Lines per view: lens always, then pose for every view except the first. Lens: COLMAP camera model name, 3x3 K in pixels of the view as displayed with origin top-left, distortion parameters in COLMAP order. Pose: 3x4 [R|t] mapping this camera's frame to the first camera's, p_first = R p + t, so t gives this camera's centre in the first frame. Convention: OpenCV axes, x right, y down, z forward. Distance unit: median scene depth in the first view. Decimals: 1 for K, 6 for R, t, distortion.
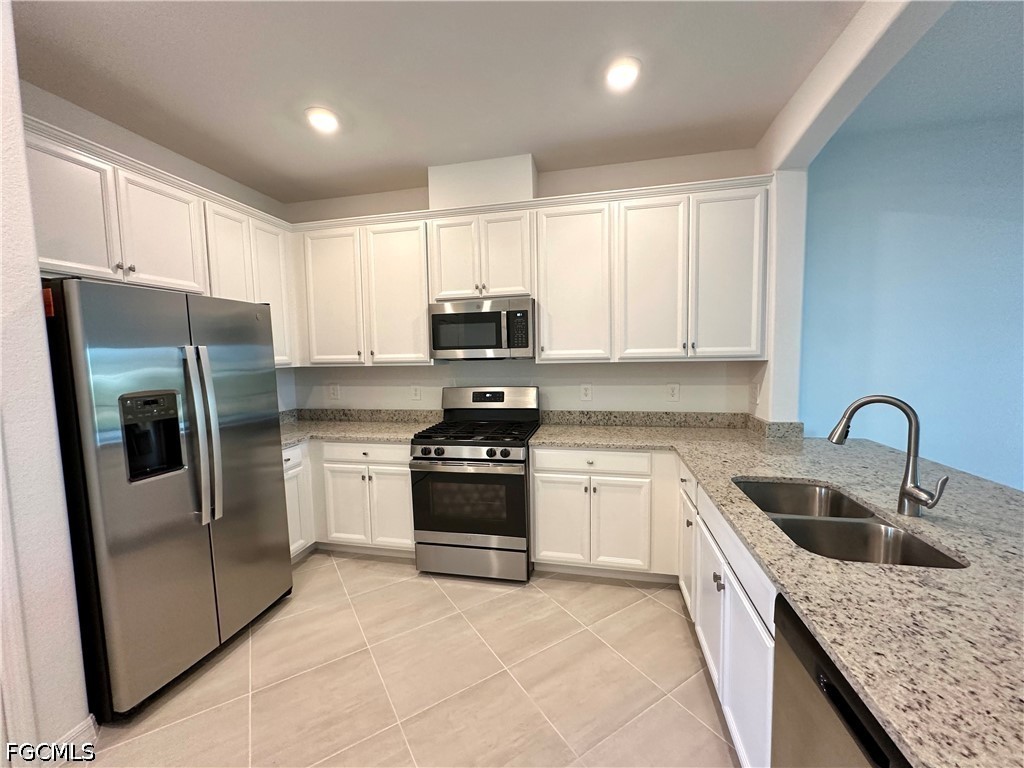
lens RADIAL K [[408.0, 0, 511.1], [0, 408.0, 383.9], [0, 0, 1]] dist [-0.001419, -0.000036]
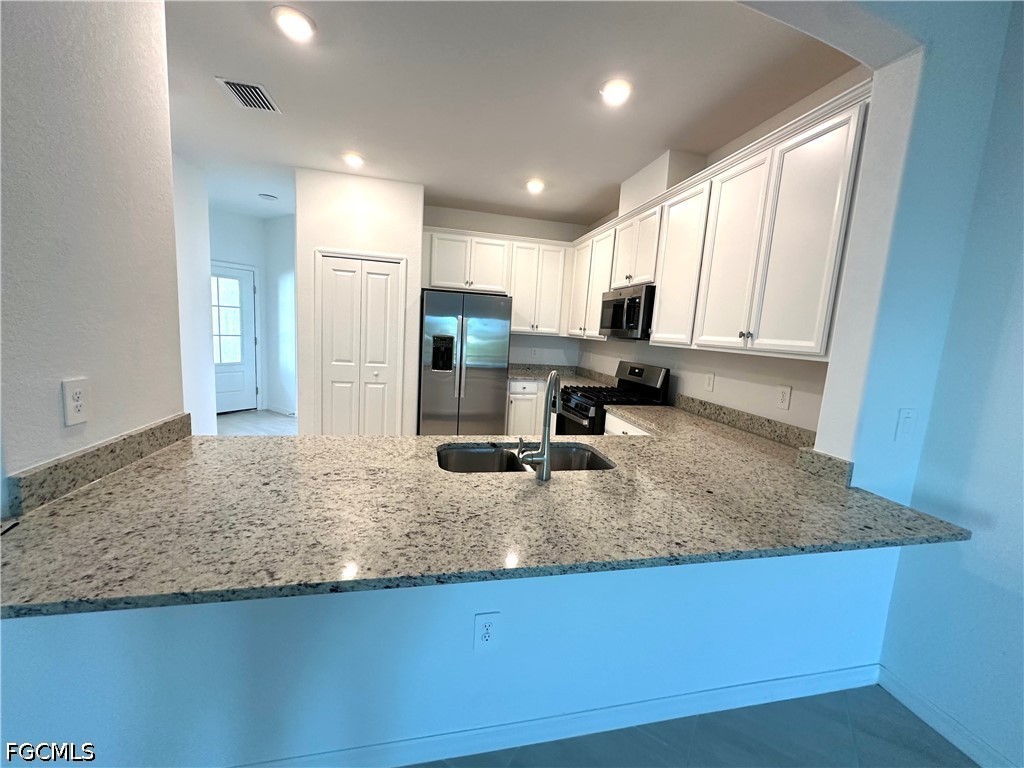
lens RADIAL K [[408.0, 0, 511.2], [0, 408.0, 384.2], [0, 0, 1]] dist [-0.001419, -0.000036]
pose [[0.412759, 0.168985, -0.895027, 0.996500], [-0.139026, 0.982814, 0.121445, -0.030201], [0.900168, 0.074304, 0.429158, 0.219762]]
